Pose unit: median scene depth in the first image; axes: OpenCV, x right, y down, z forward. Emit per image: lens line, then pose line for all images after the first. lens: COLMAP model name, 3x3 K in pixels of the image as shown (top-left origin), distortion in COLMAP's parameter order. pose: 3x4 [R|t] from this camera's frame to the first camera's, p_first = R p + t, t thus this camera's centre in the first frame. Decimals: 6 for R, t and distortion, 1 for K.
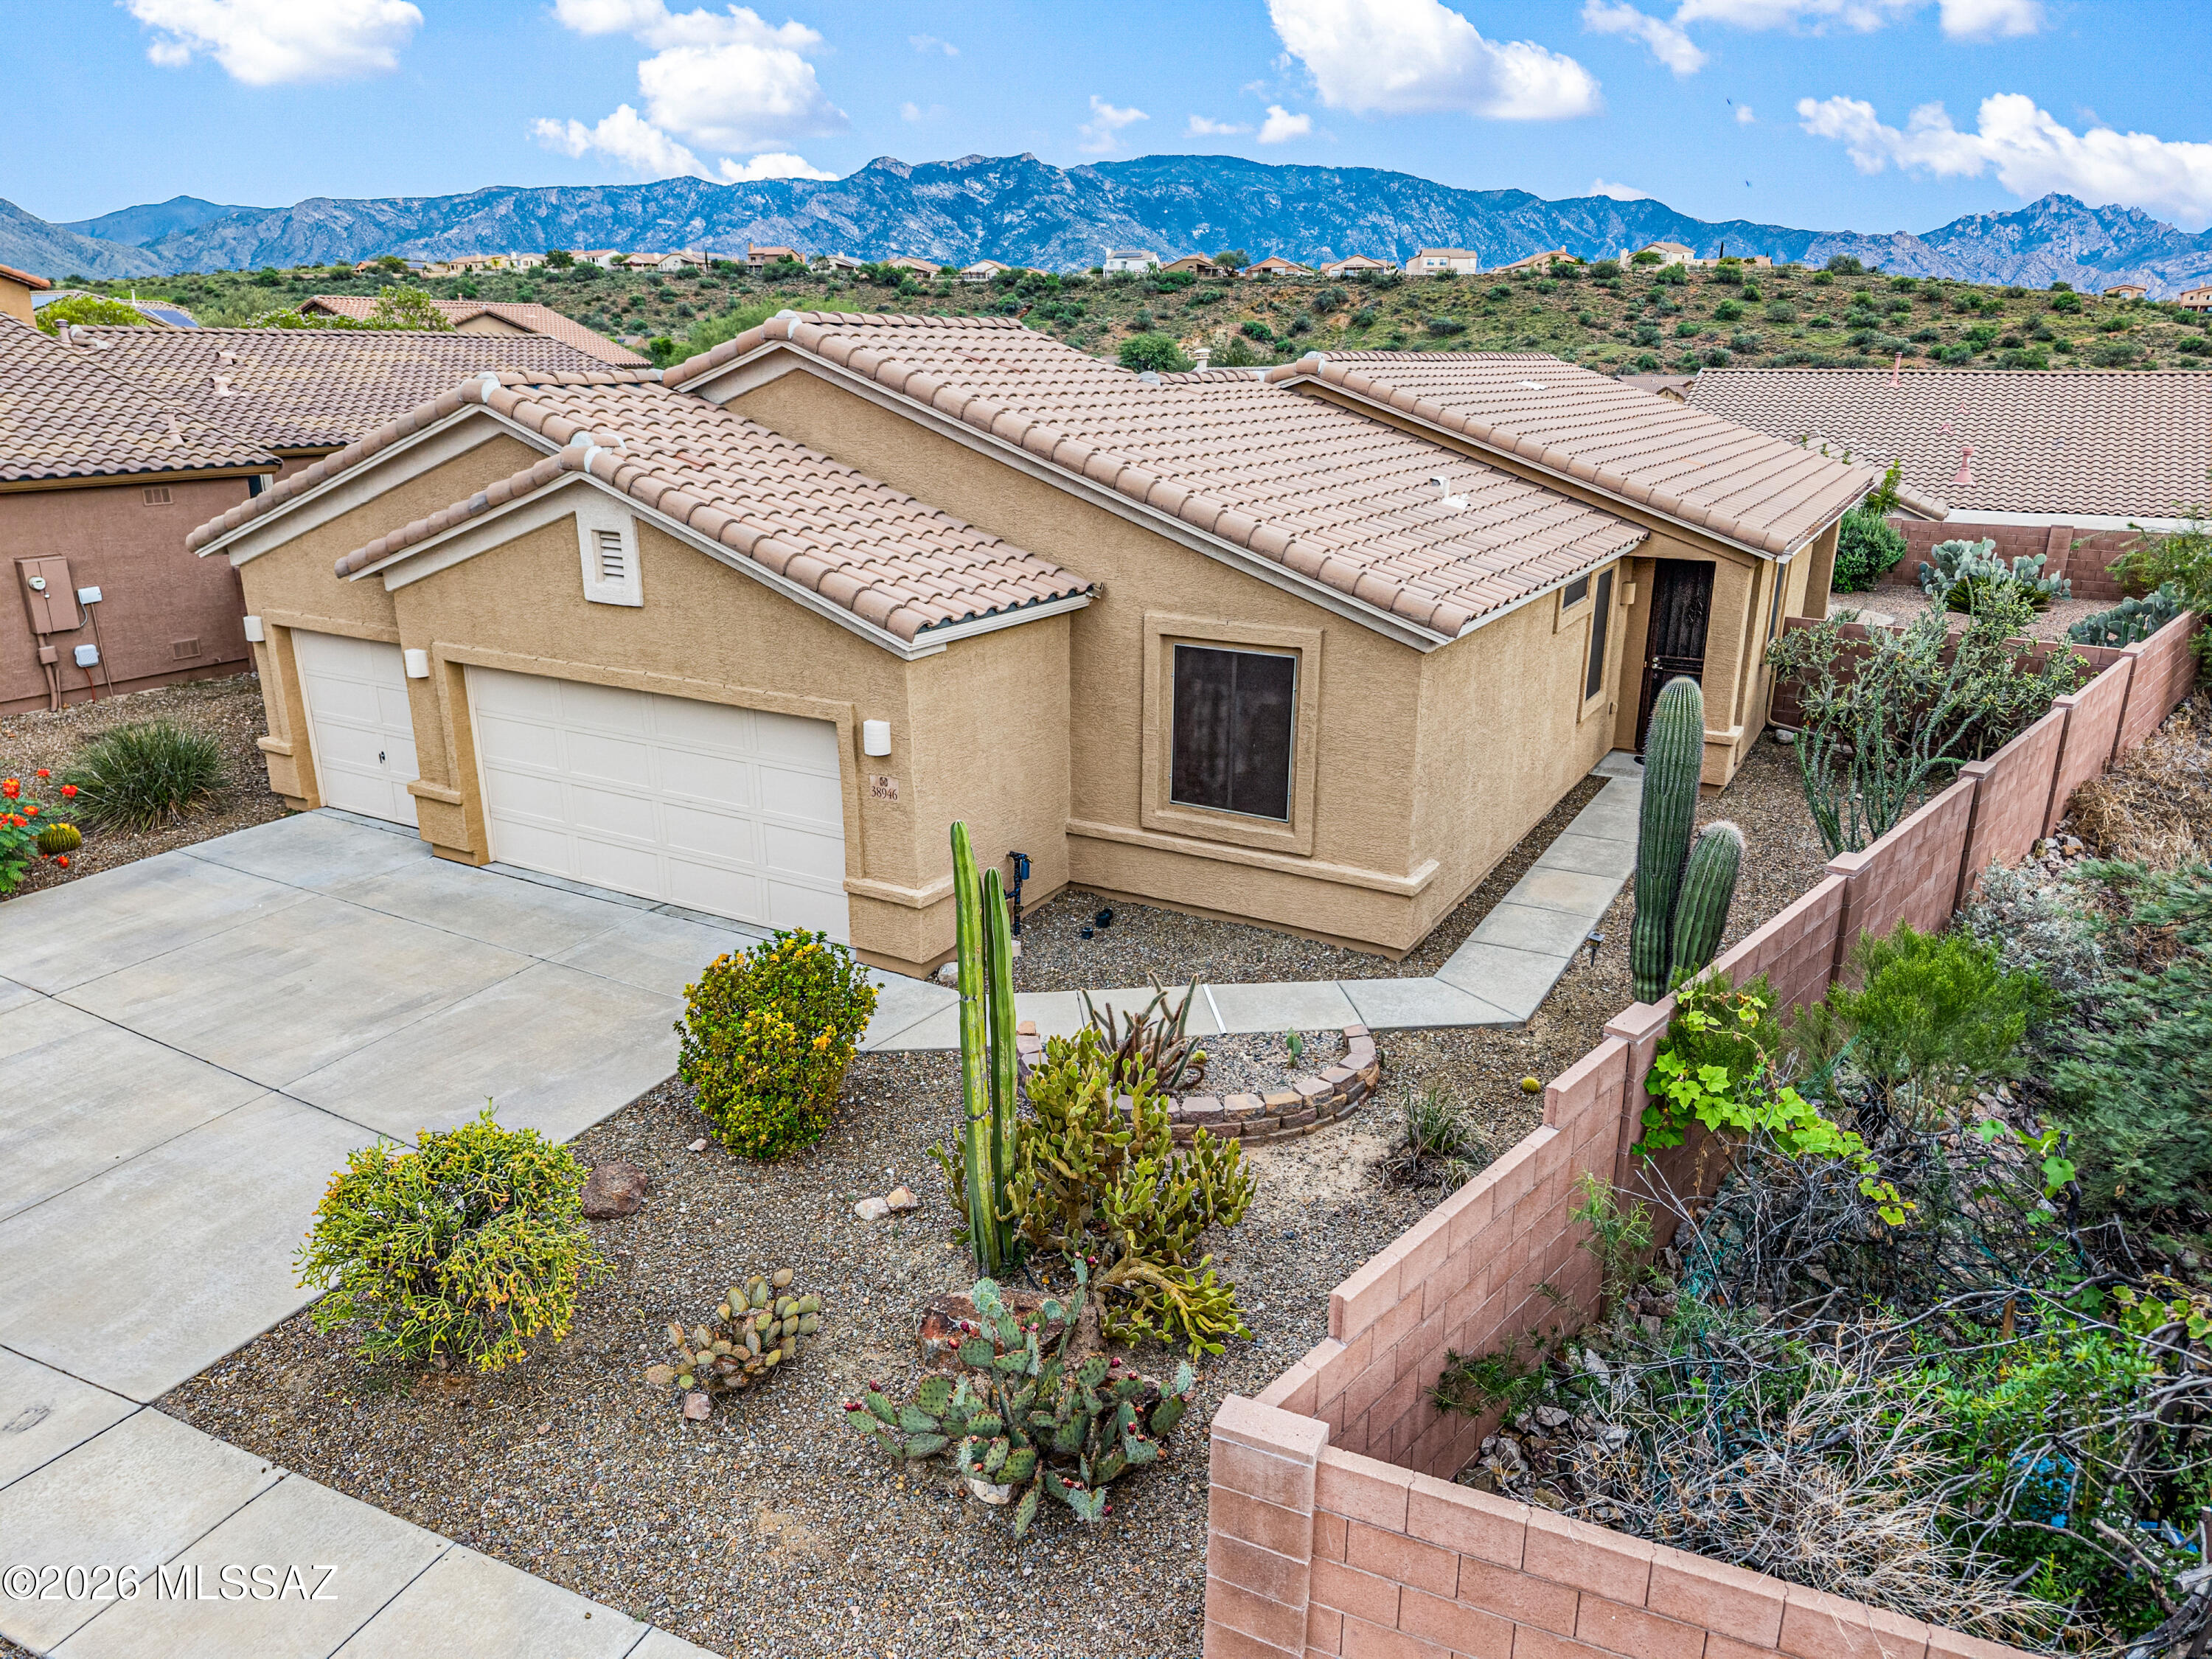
lens RADIAL K [[1549.1, 0, 1106.1], [0, 1549.1, 882.9], [0, 0, 1]] dist [-0.004066, 0.000276]
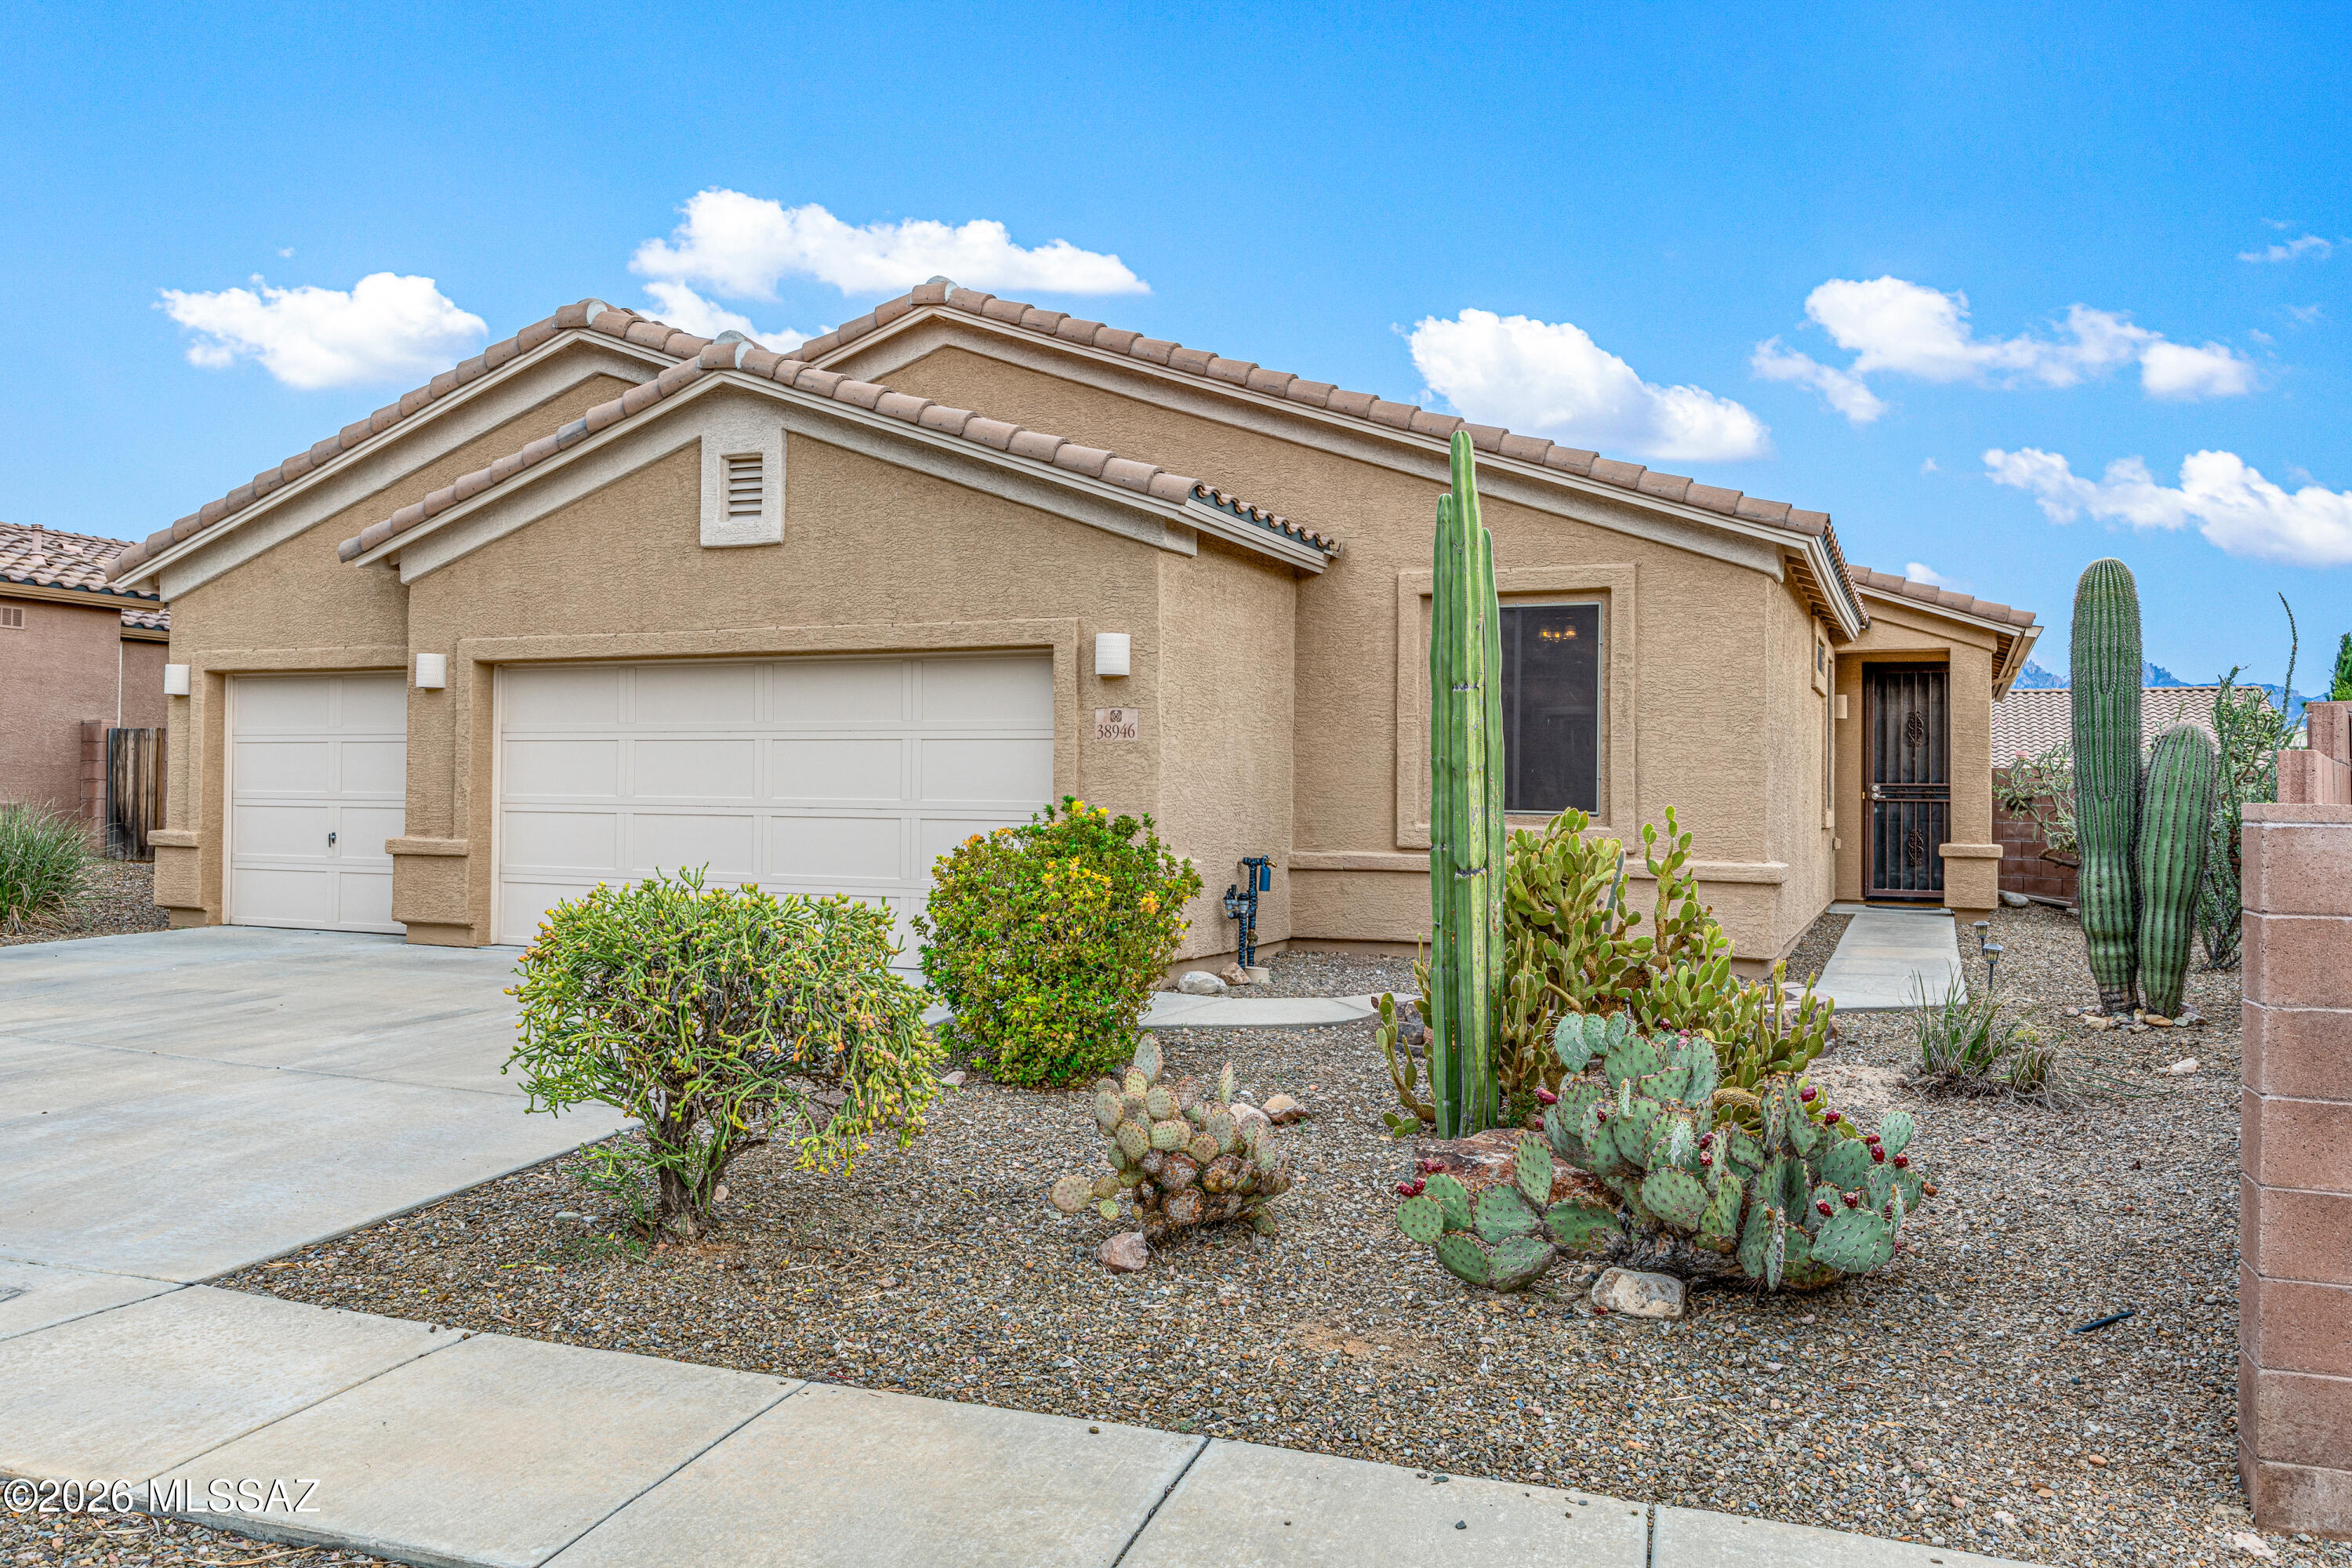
lens RADIAL K [[1825.1, 0, 1176.0], [0, 1825.1, 784.0], [0, 0, 1]] dist [-0.002471, 0.002049]
pose [[0.993088, 0.008026, 0.117097, -0.194129], [0.031988, 0.941385, -0.335814, 0.239298], [-0.112929, 0.337239, 0.934621, 0.138686]]
